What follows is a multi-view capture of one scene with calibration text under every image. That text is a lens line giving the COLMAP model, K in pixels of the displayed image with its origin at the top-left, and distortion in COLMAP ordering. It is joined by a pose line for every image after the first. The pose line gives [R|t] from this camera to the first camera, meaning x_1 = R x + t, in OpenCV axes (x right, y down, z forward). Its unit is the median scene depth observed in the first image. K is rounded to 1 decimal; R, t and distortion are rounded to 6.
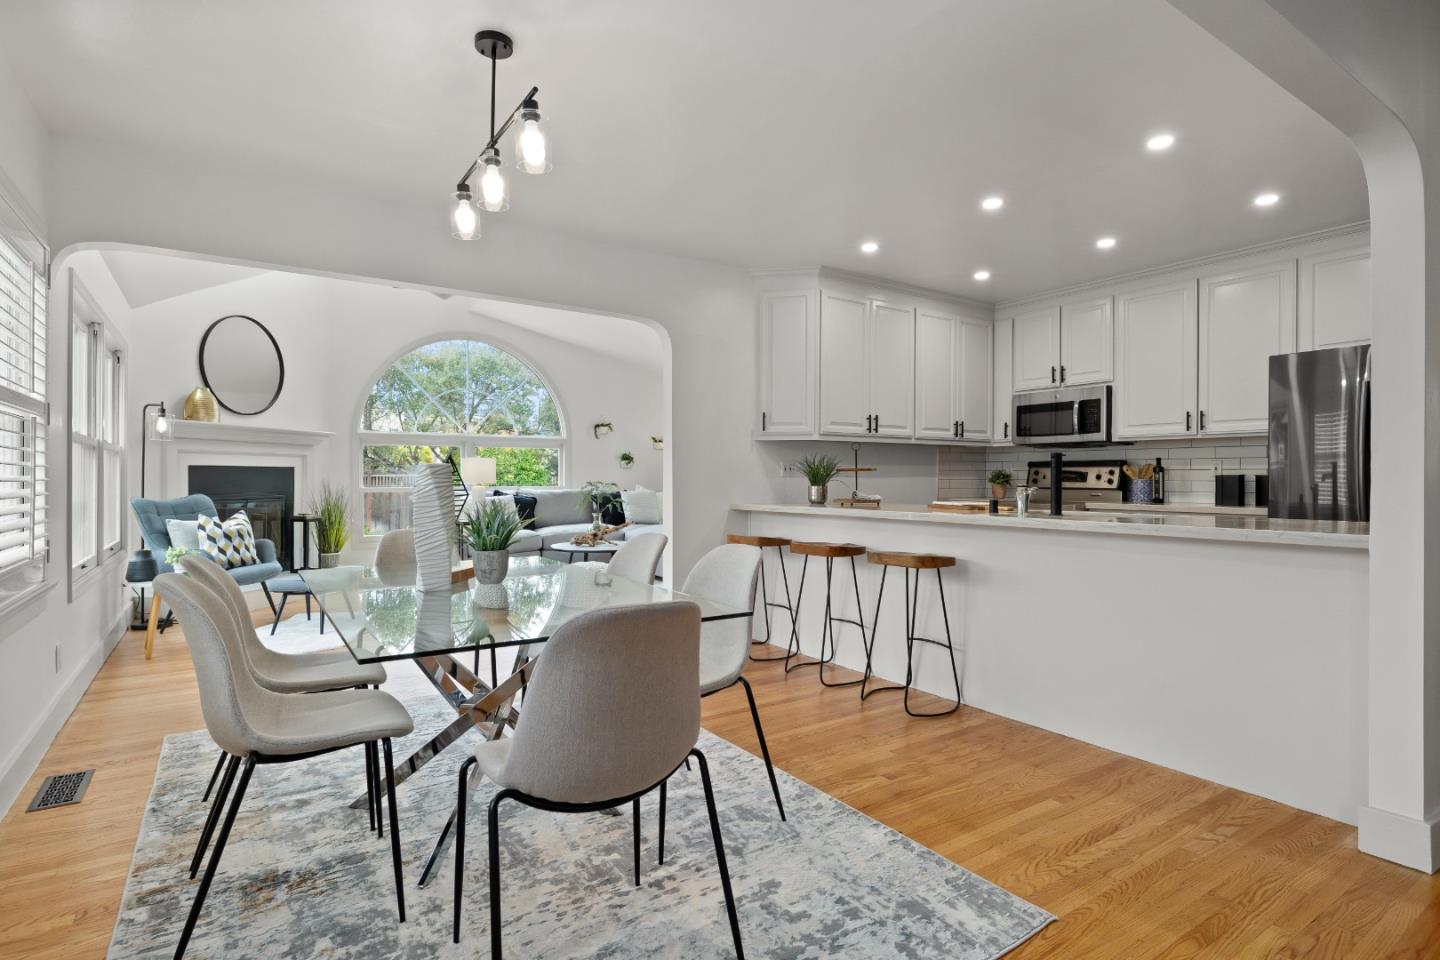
lens RADIAL K [[715.3, 0, 720.0], [0, 715.3, 480.0], [0, 0, 1]] dist [0.000521, 0.000125]
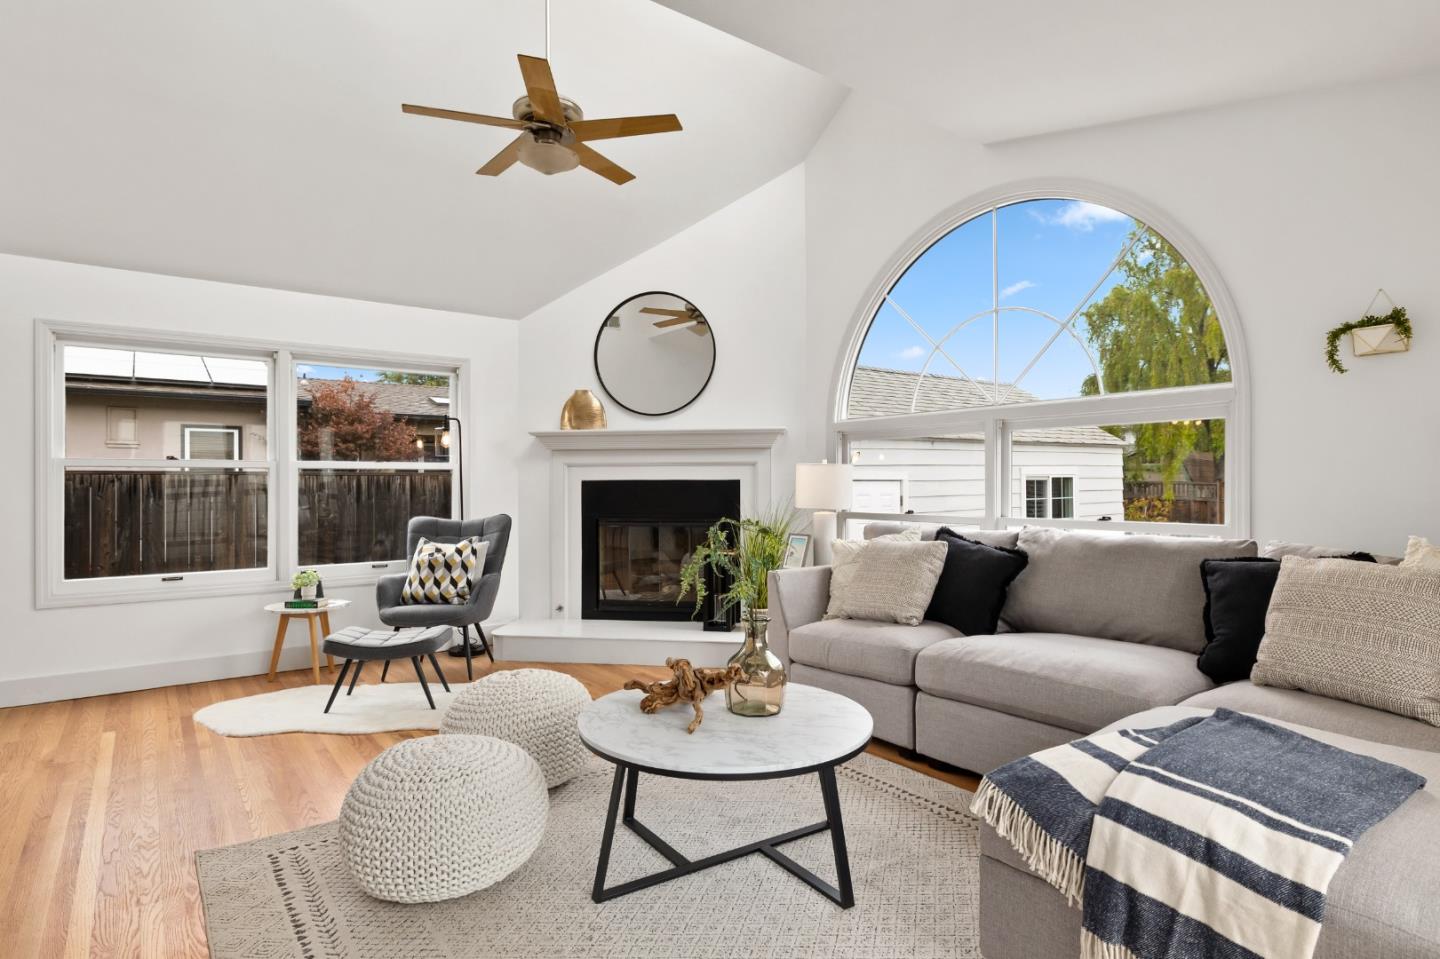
lens RADIAL K [[786.1, 0, 720.0], [0, 786.1, 479.5], [0, 0, 1]] dist [0.000559, 0.000567]
pose [[0.038663, -0.004000, -0.999244, 0.176297], [-0.001567, 0.999991, -0.004064, -0.013854], [0.999251, 0.001723, 0.038656, 0.882371]]
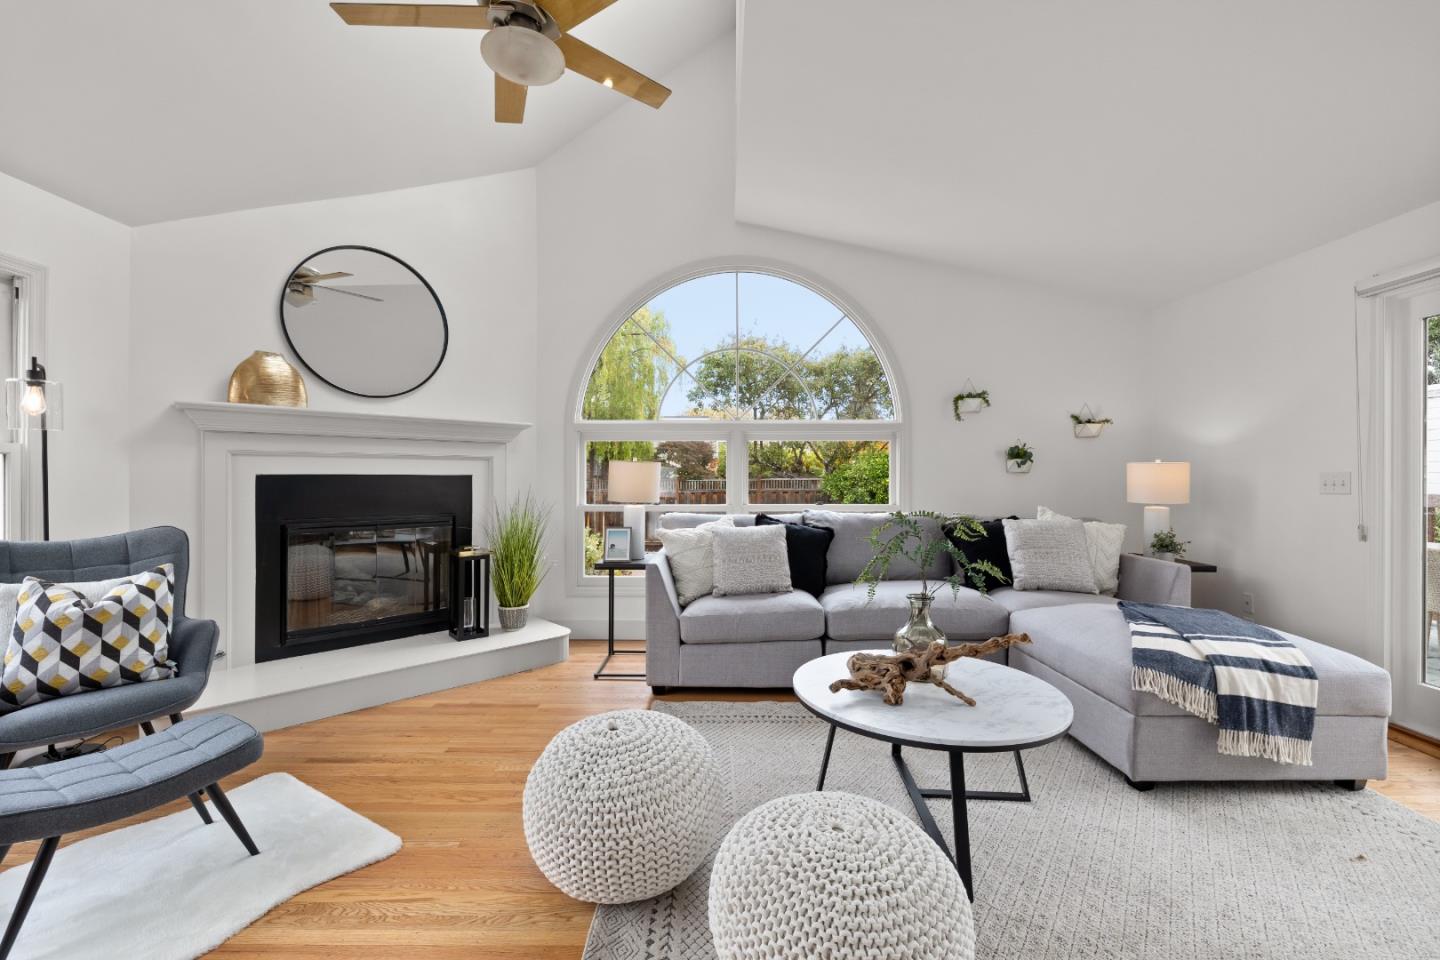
lens RADIAL K [[610.4, 0, 720.0], [0, 610.4, 480.0], [0, 0, 1]] dist [-0.001802, -0.000111]
pose [[0.825785, 0.002032, -0.563981, -0.069895], [-0.003038, 0.999995, -0.000847, -0.012831], [0.563976, 0.002413, 0.825787, 0.608502]]
